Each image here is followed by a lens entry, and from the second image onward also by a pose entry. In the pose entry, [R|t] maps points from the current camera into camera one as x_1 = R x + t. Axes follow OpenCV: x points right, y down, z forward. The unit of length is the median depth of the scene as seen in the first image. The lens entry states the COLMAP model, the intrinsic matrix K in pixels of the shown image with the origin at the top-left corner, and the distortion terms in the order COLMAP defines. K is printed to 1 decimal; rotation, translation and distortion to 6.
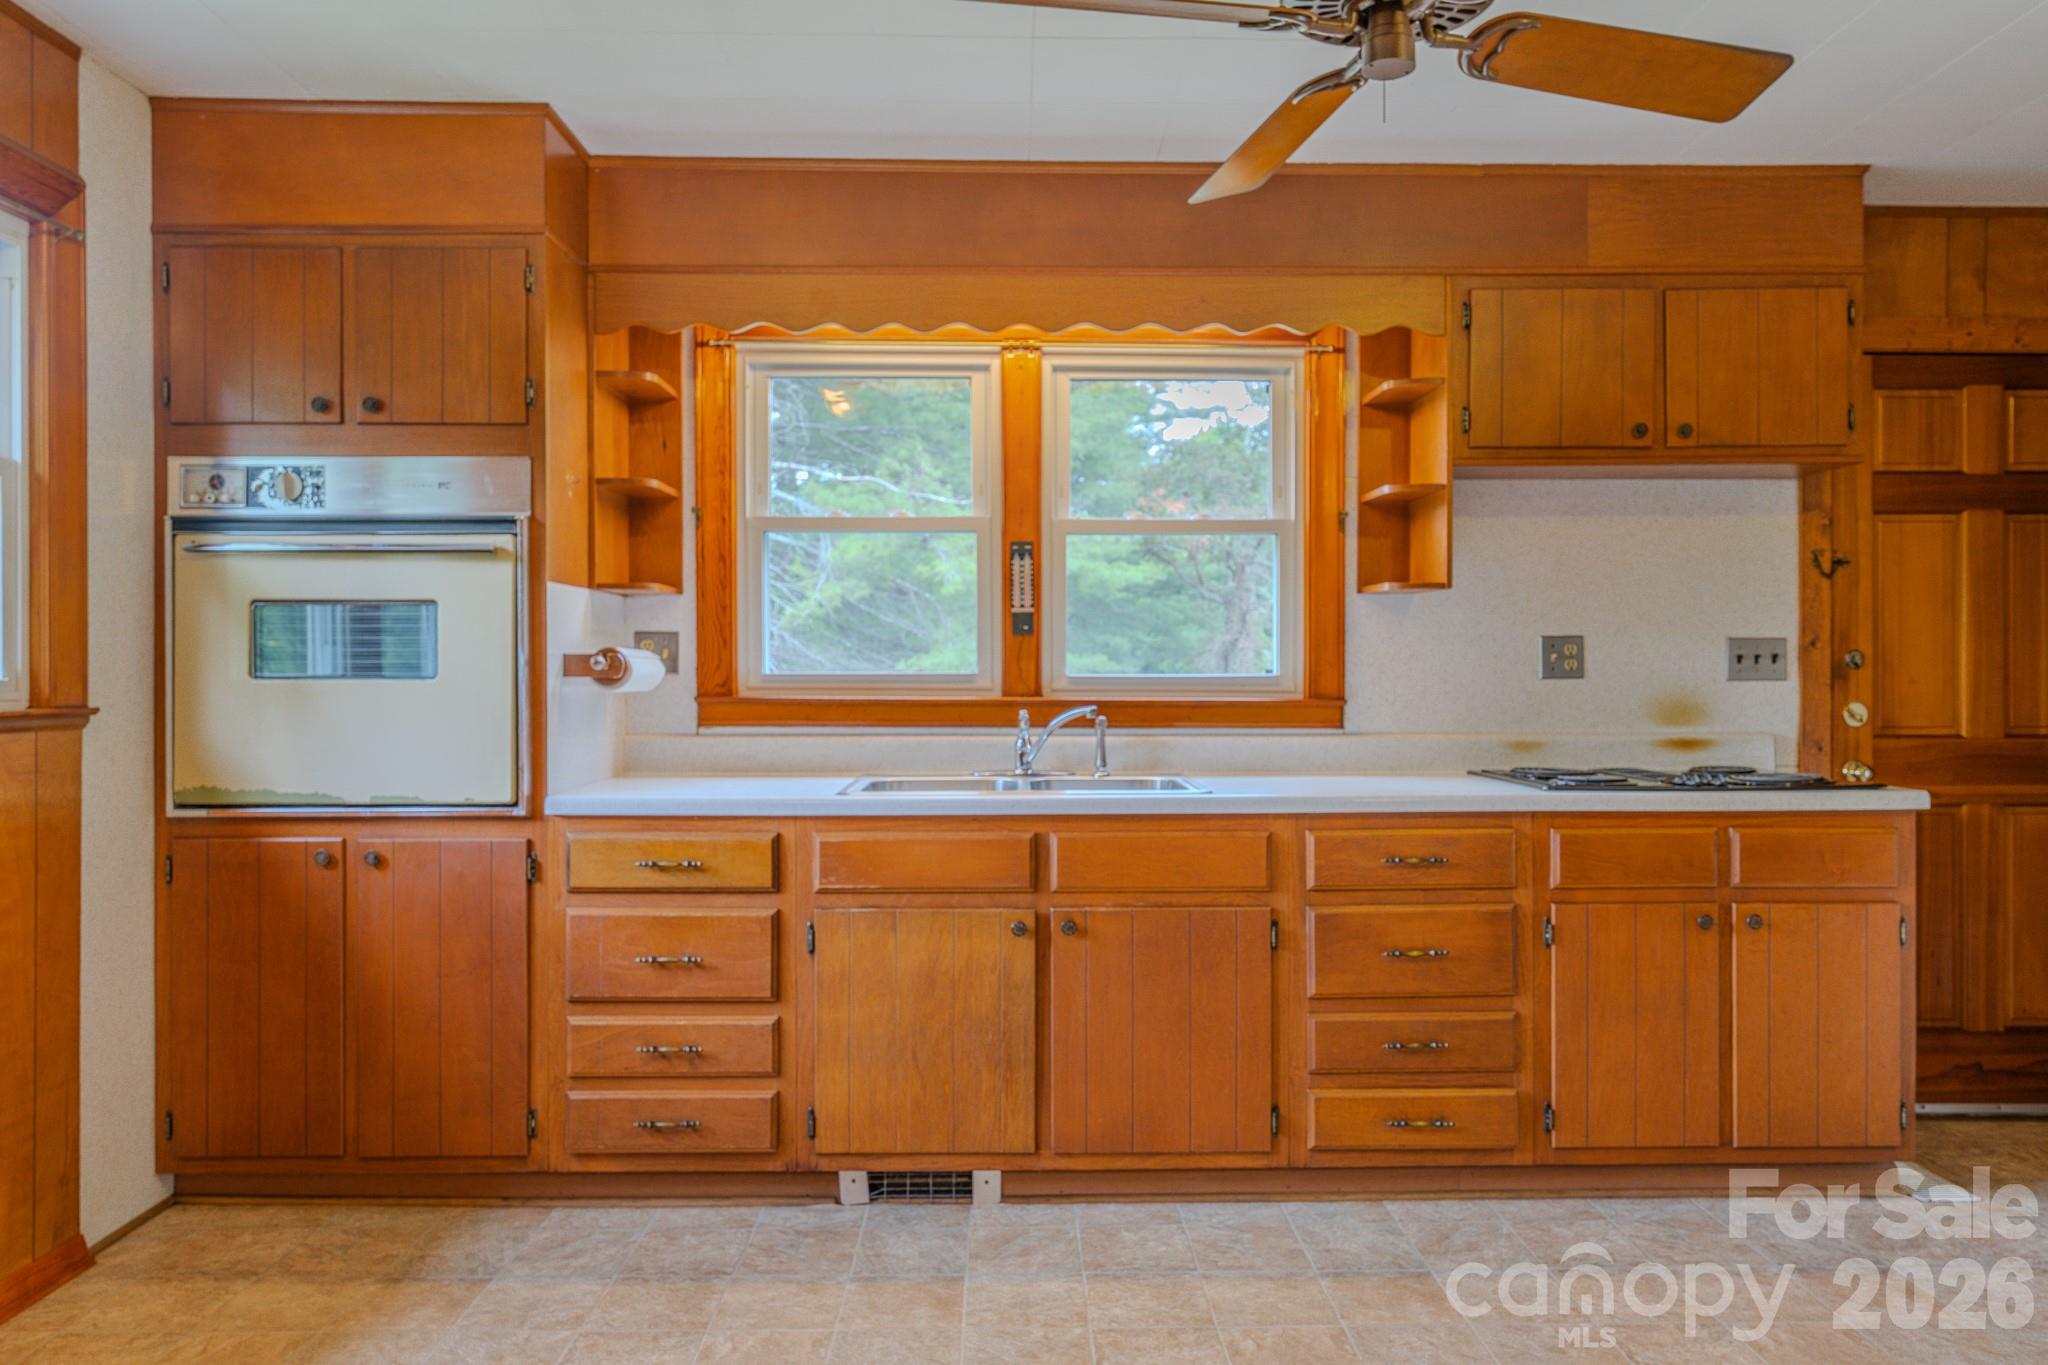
lens RADIAL K [[1368.4, 0, 1024.0], [0, 1368.4, 682.5], [0, 0, 1]] dist [-0.003481, -0.000679]
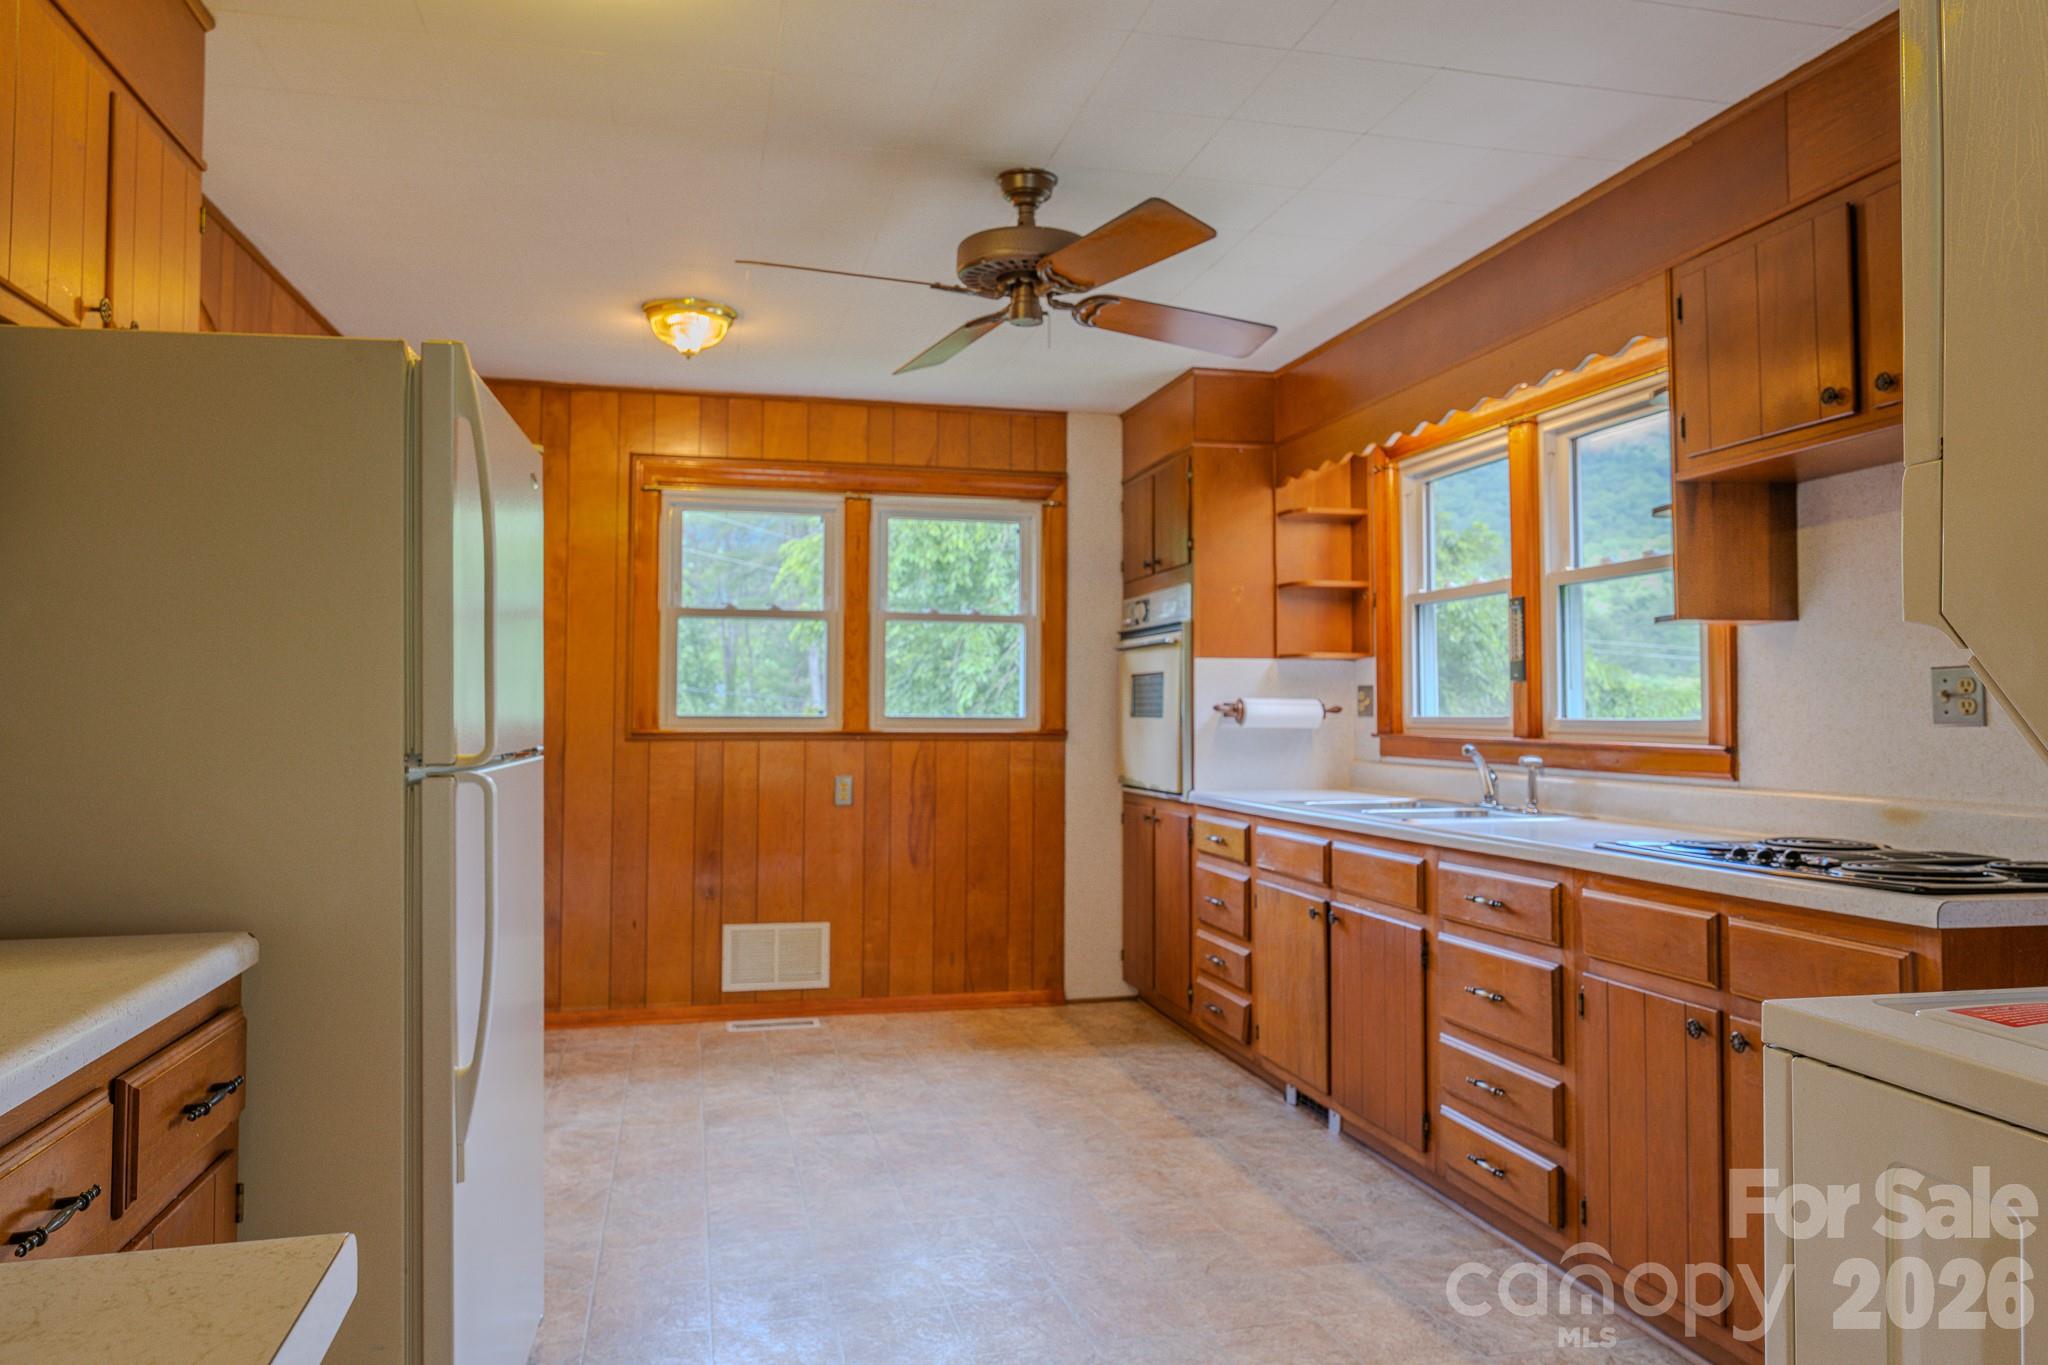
lens RADIAL K [[1368.4, 0, 1024.0], [0, 1368.4, 682.5], [0, 0, 1]] dist [-0.003481, -0.000679]
pose [[0.225405, -0.022941, -0.973995, 1.153945], [-0.016996, 0.999478, -0.027474, 0.003034], [0.974117, 0.022747, 0.224897, 0.425291]]
